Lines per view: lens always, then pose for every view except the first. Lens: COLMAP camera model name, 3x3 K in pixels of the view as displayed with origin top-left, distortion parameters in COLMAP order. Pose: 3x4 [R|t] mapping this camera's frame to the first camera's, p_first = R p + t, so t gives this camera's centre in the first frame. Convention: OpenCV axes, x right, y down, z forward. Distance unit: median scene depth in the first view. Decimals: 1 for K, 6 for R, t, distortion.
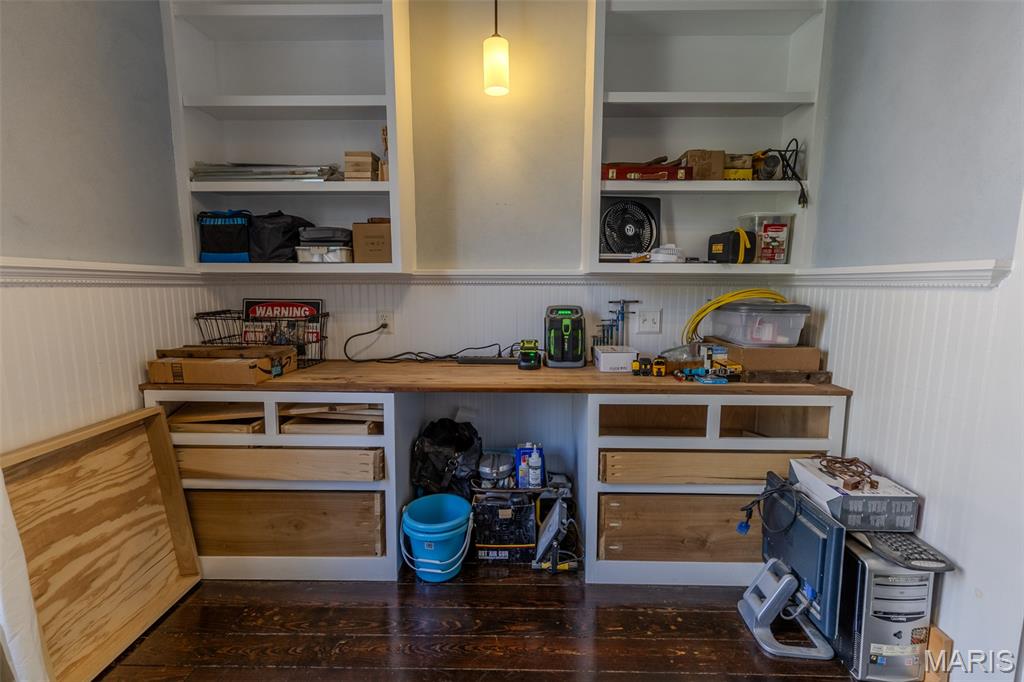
lens RADIAL K [[464.9, 0, 512.0], [0, 464.9, 341.0], [0, 0, 1]] dist [0.013121, 0.000054]
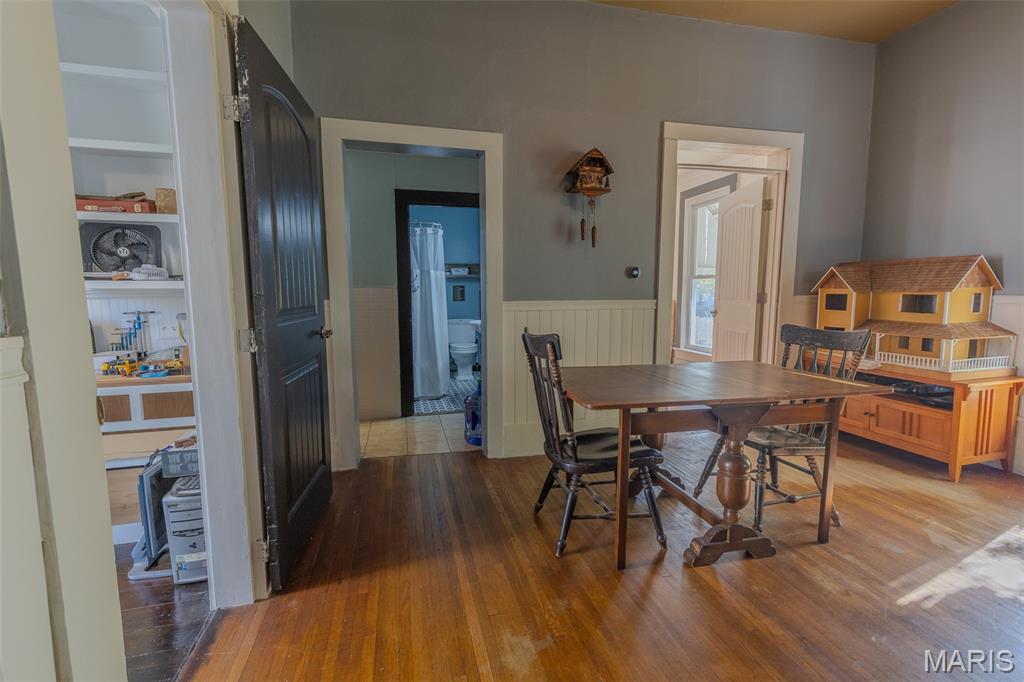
lens RADIAL K [[464.9, 0, 512.0], [0, 464.9, 341.0], [0, 0, 1]] dist [0.013121, 0.000054]
pose [[0.966051, -0.039144, 0.255370, 0.930162], [0.042745, 0.999049, -0.008564, 0.040170], [-0.254792, 0.019190, 0.966805, -0.410273]]
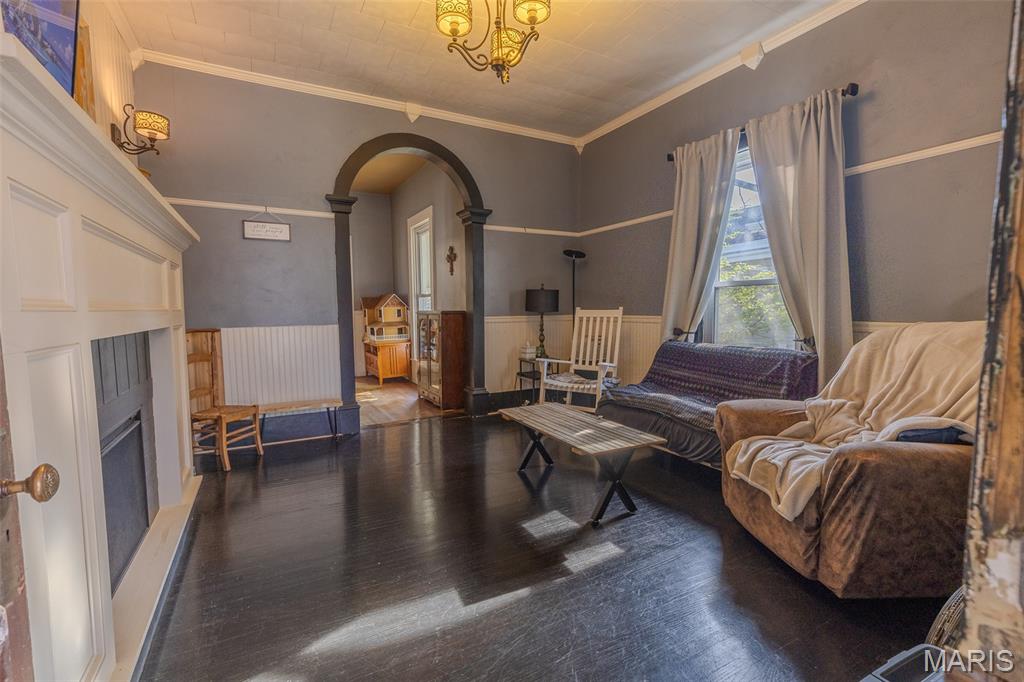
lens RADIAL K [[464.9, 0, 512.0], [0, 464.9, 341.0], [0, 0, 1]] dist [0.013121, 0.000054]
pose [[0.870776, -0.048226, 0.489310, 1.754782], [0.070871, 0.997097, -0.027848, 0.360117], [-0.486546, 0.058927, 0.871665, -3.009657]]
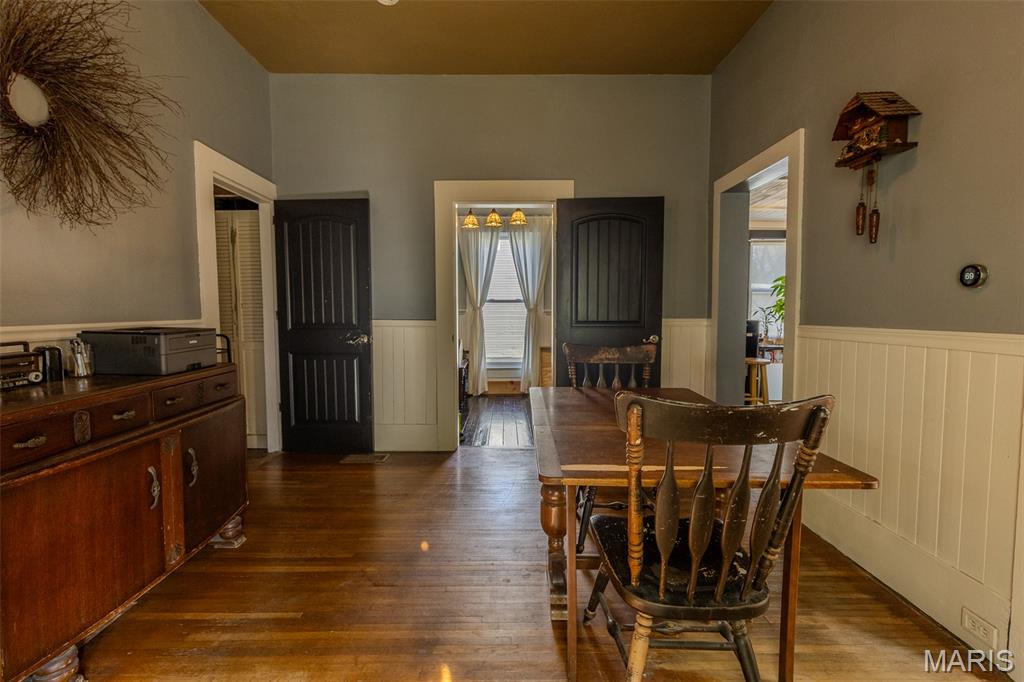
lens RADIAL K [[461.0, 0, 530.3], [0, 461.0, 339.3], [0, 0, 1]] dist [0.013582, 0.000005]
pose [[0.036311, 0.054334, -0.997862, 2.662986], [-0.123861, 0.991066, 0.049457, -0.040678], [0.991635, 0.121800, 0.042717, 0.343362]]
